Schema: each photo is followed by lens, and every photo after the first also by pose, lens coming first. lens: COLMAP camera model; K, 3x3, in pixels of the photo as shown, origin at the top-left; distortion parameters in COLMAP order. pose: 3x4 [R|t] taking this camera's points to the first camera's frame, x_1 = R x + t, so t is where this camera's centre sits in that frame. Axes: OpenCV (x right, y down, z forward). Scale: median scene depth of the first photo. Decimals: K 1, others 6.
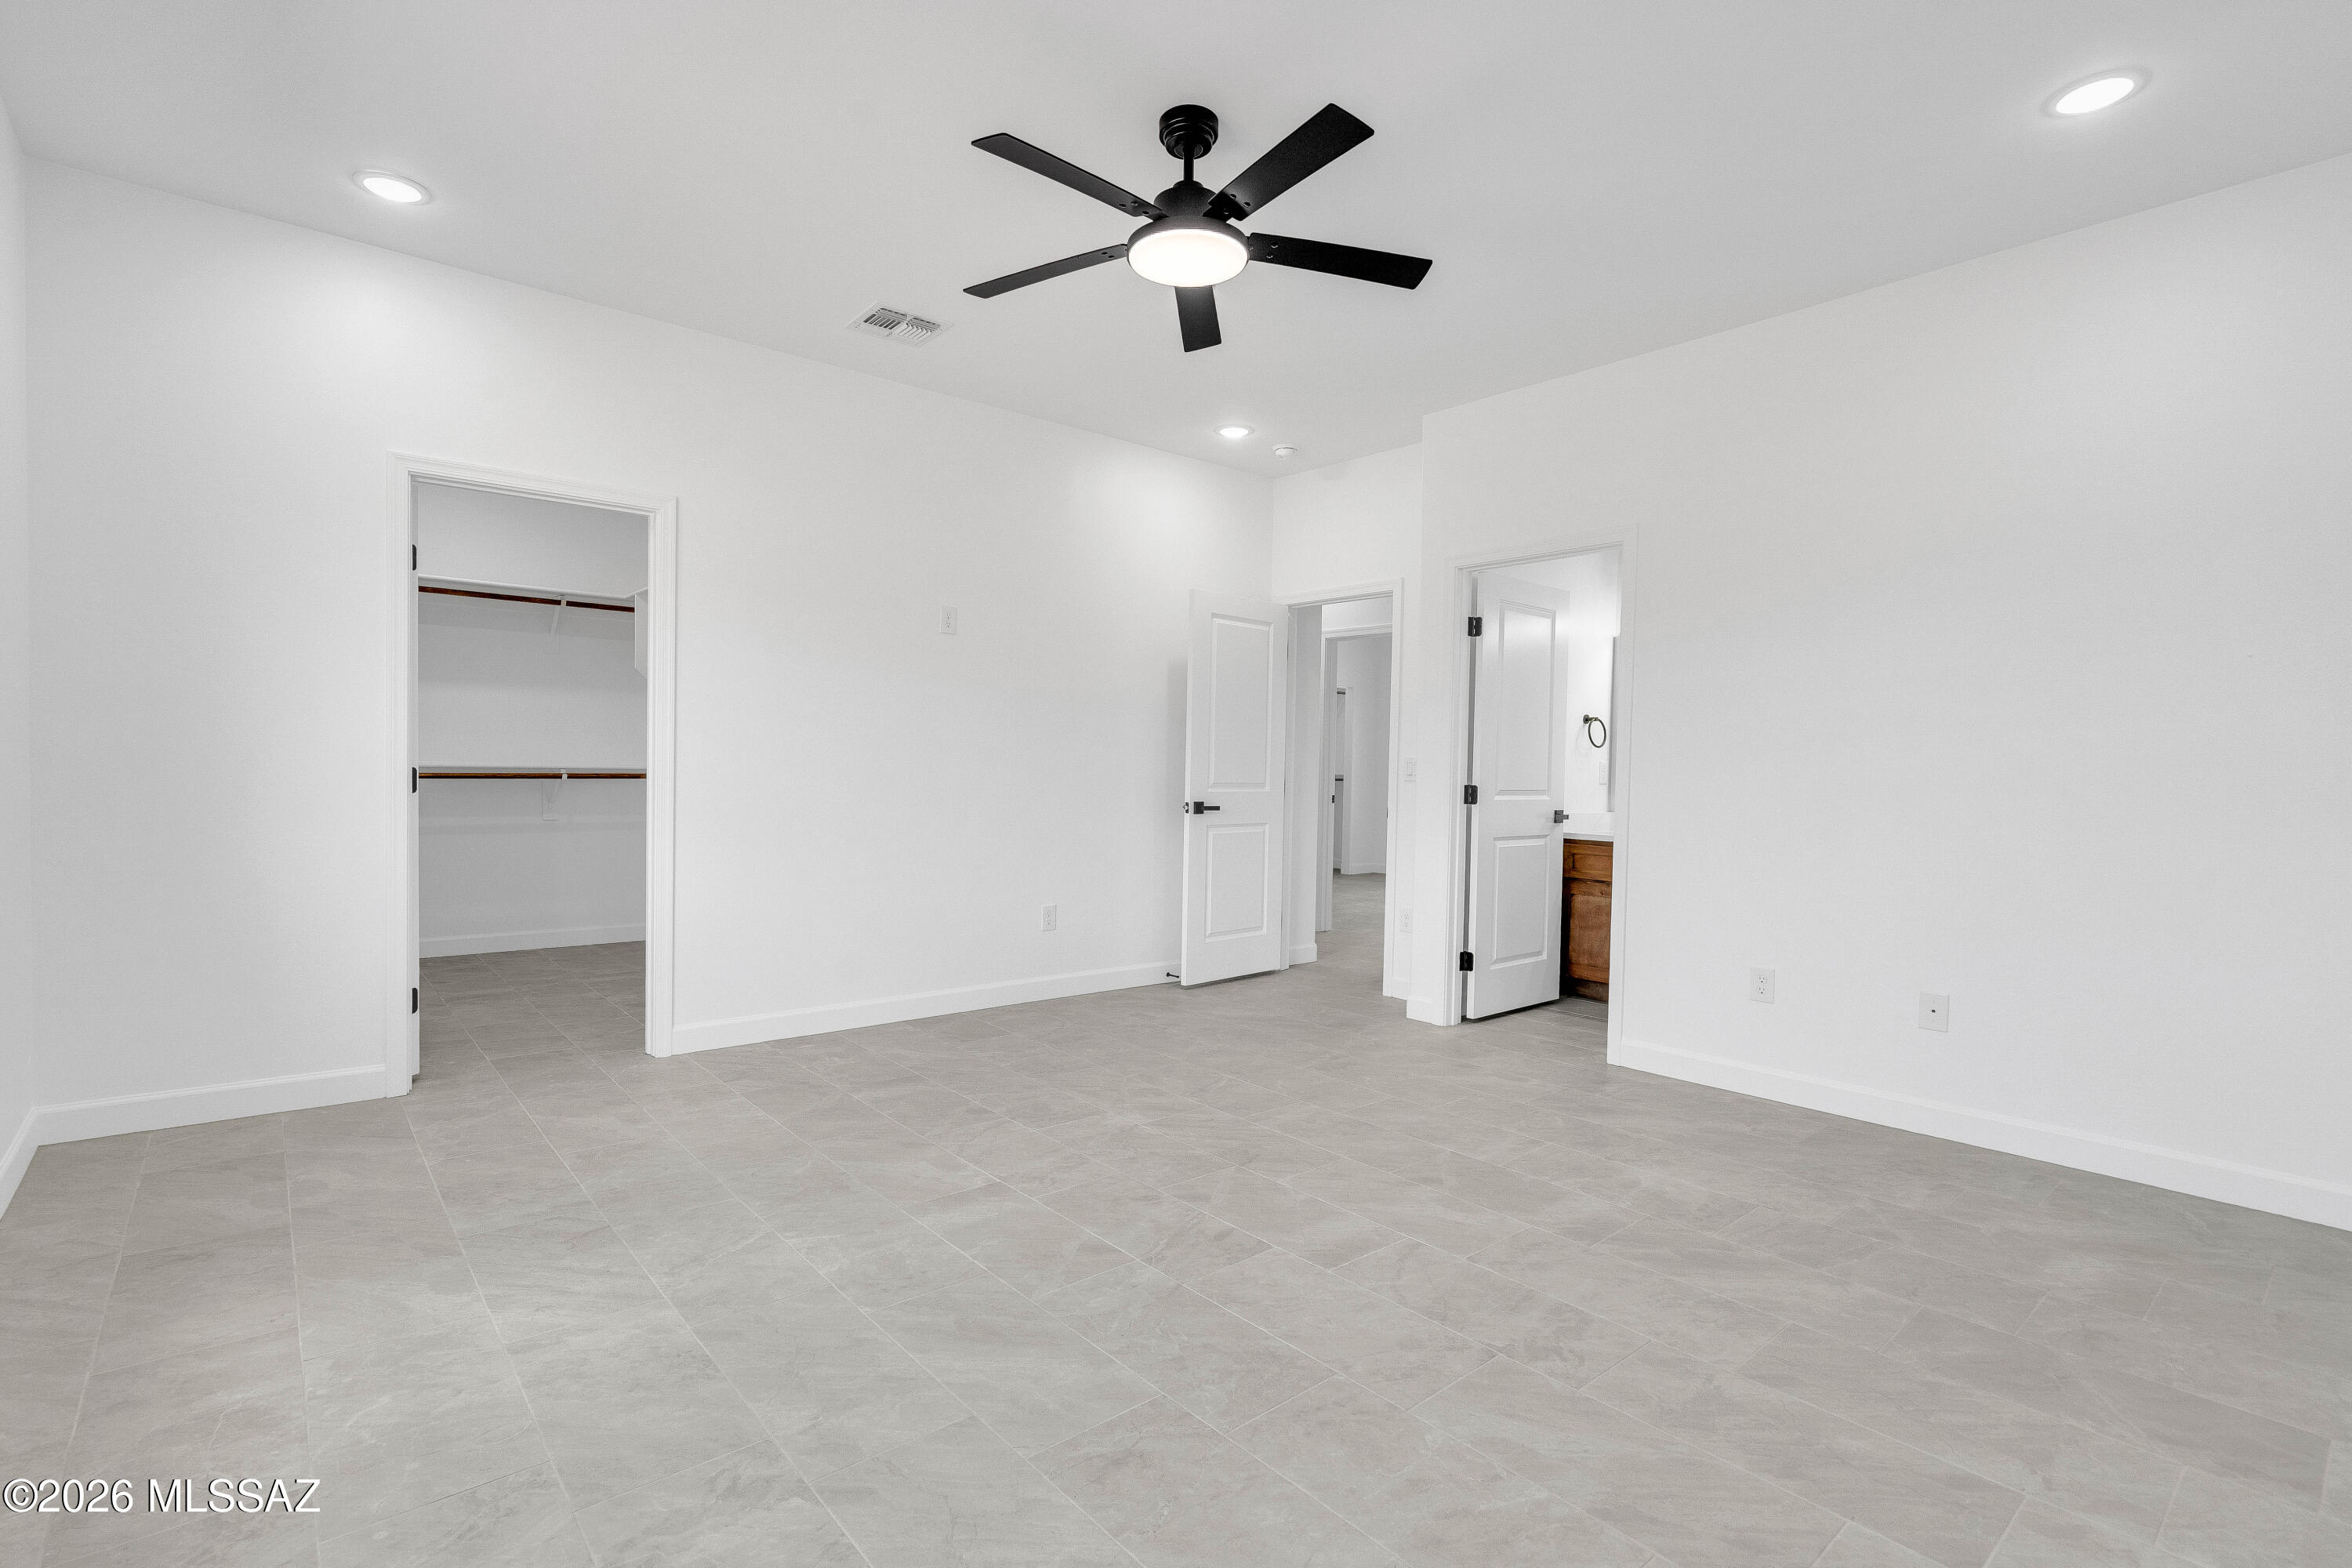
lens RADIAL K [[1091.5, 0, 1153.7], [0, 1091.5, 769.6], [0, 0, 1]] dist [-0.005887, 0.000978]
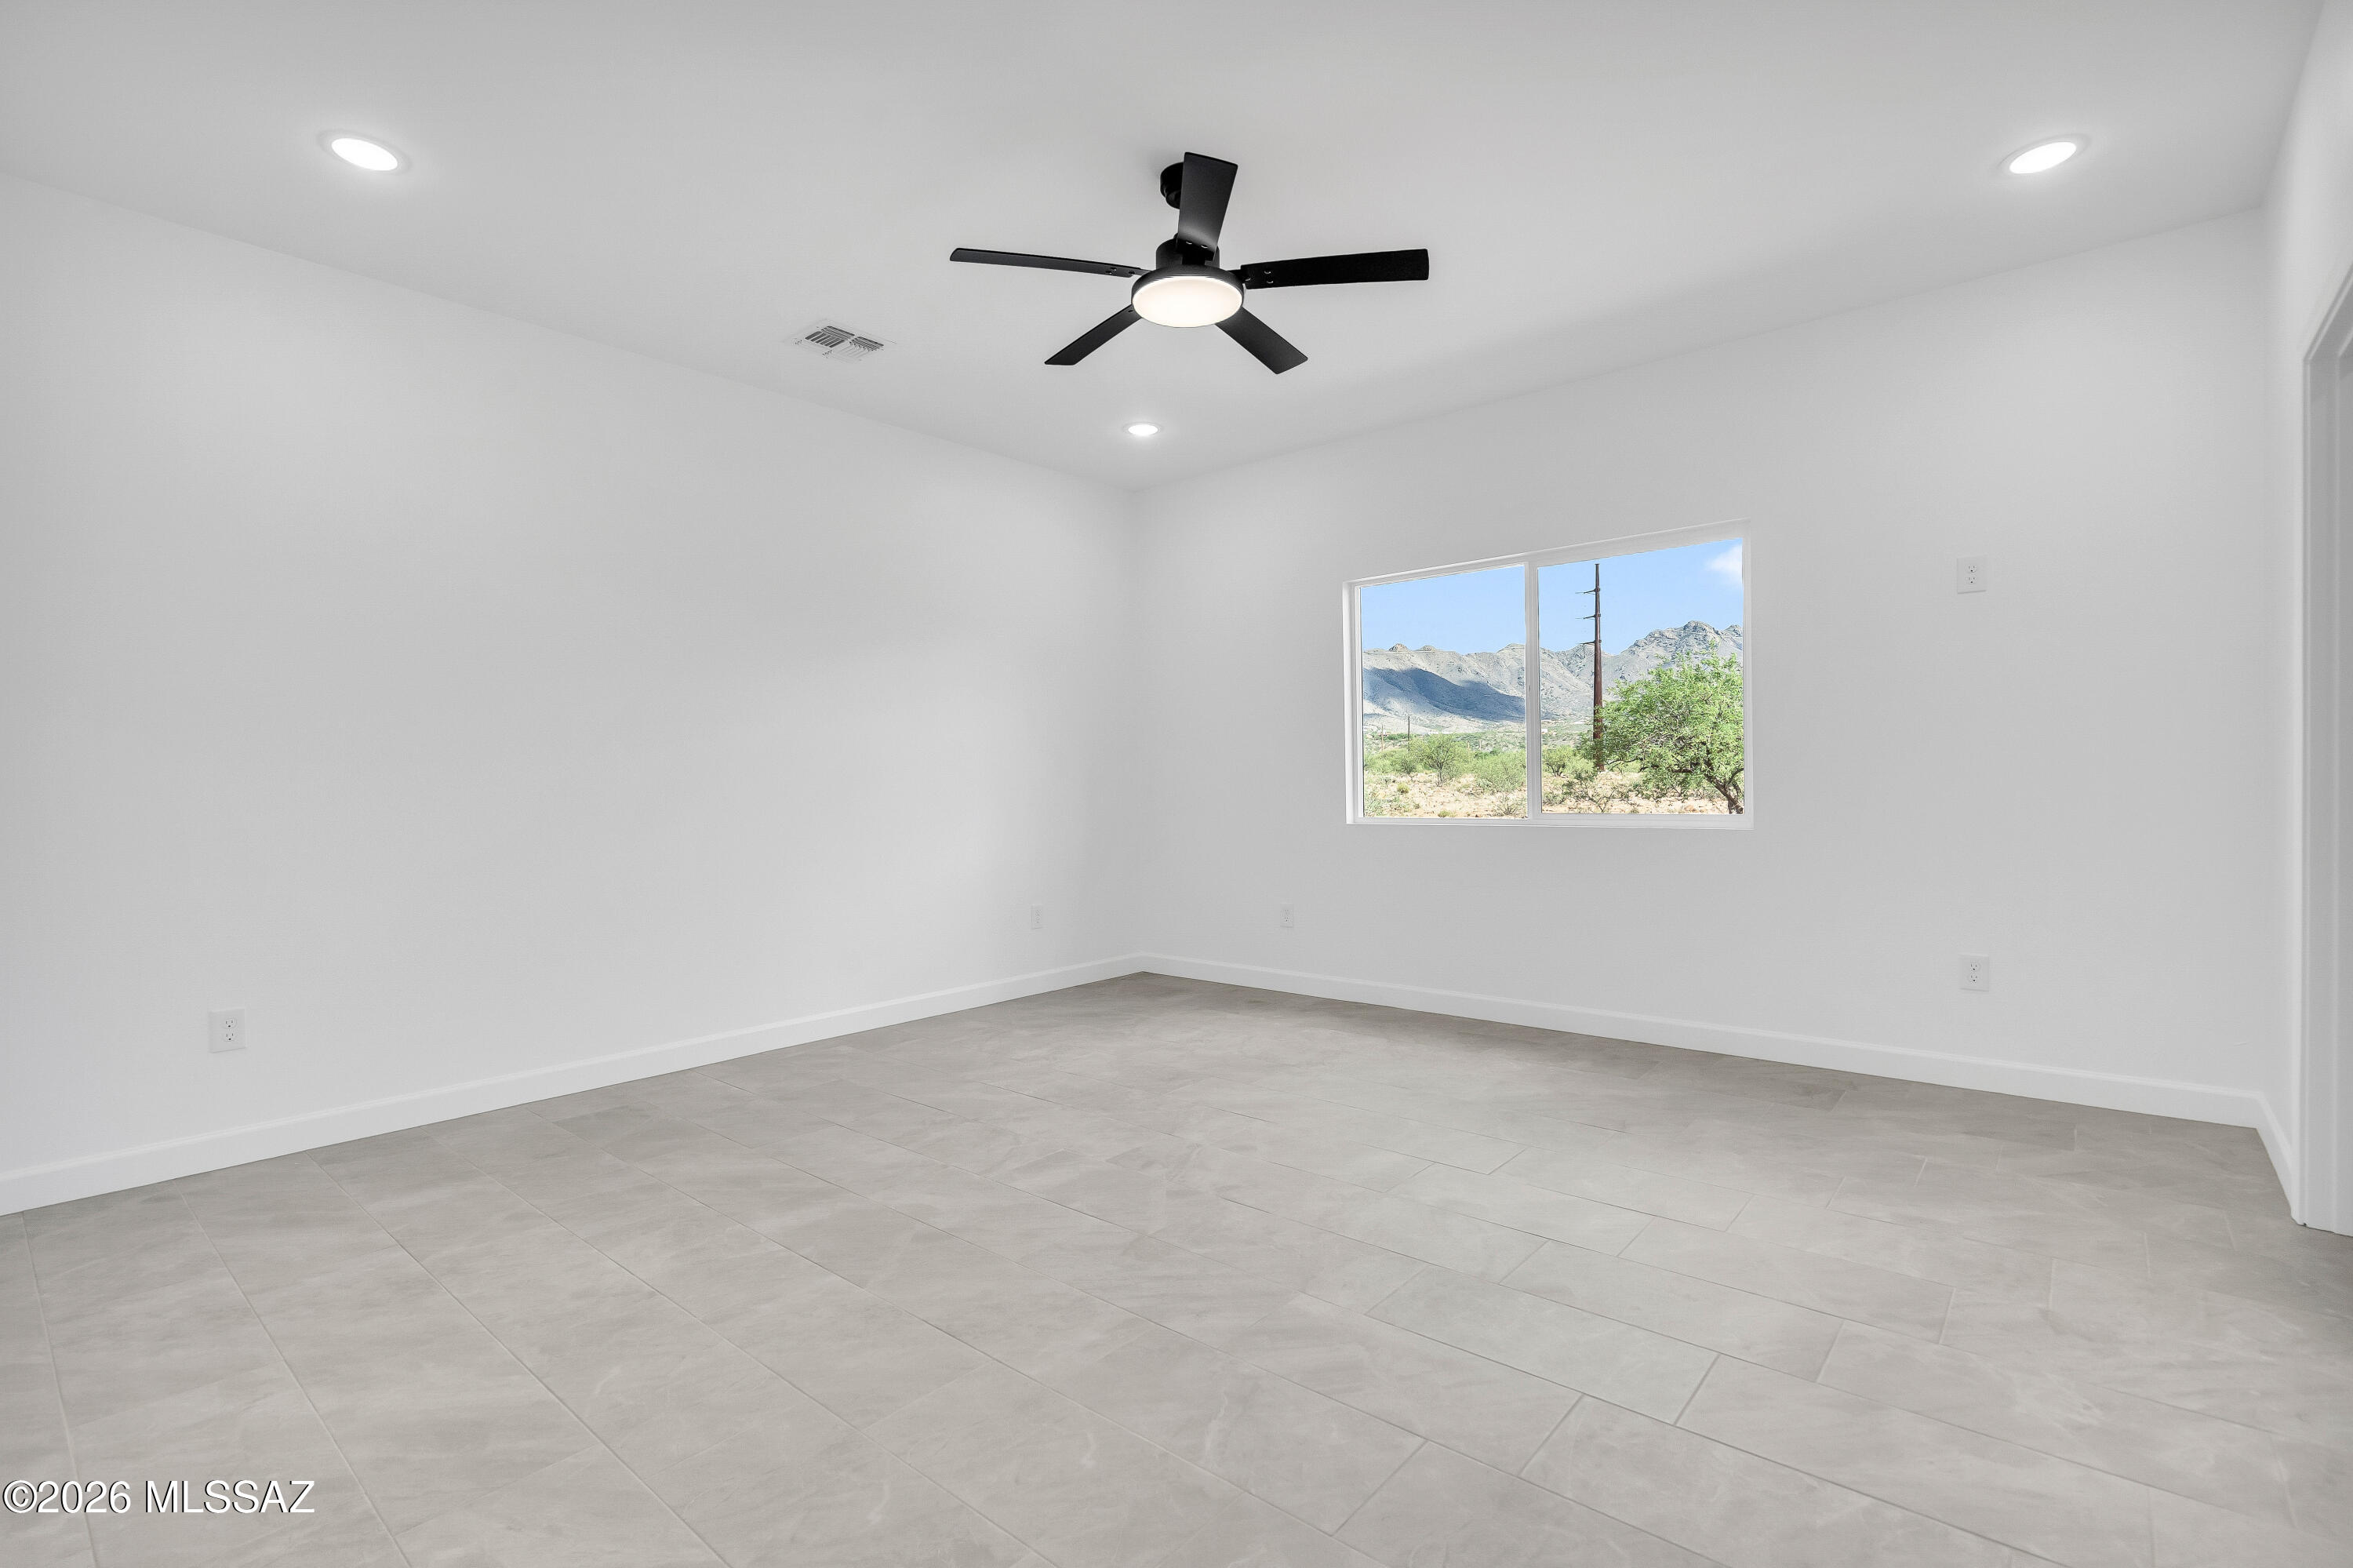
lens RADIAL K [[1092.1, 0, 1154.2], [0, 1092.1, 769.6], [0, 0, 1]] dist [-0.005887, 0.000978]
pose [[-0.988100, -0.004605, -0.153744, 0.224249], [-0.003557, 0.999969, -0.007095, 0.006224], [0.153771, -0.006464, -0.988085, 2.036424]]
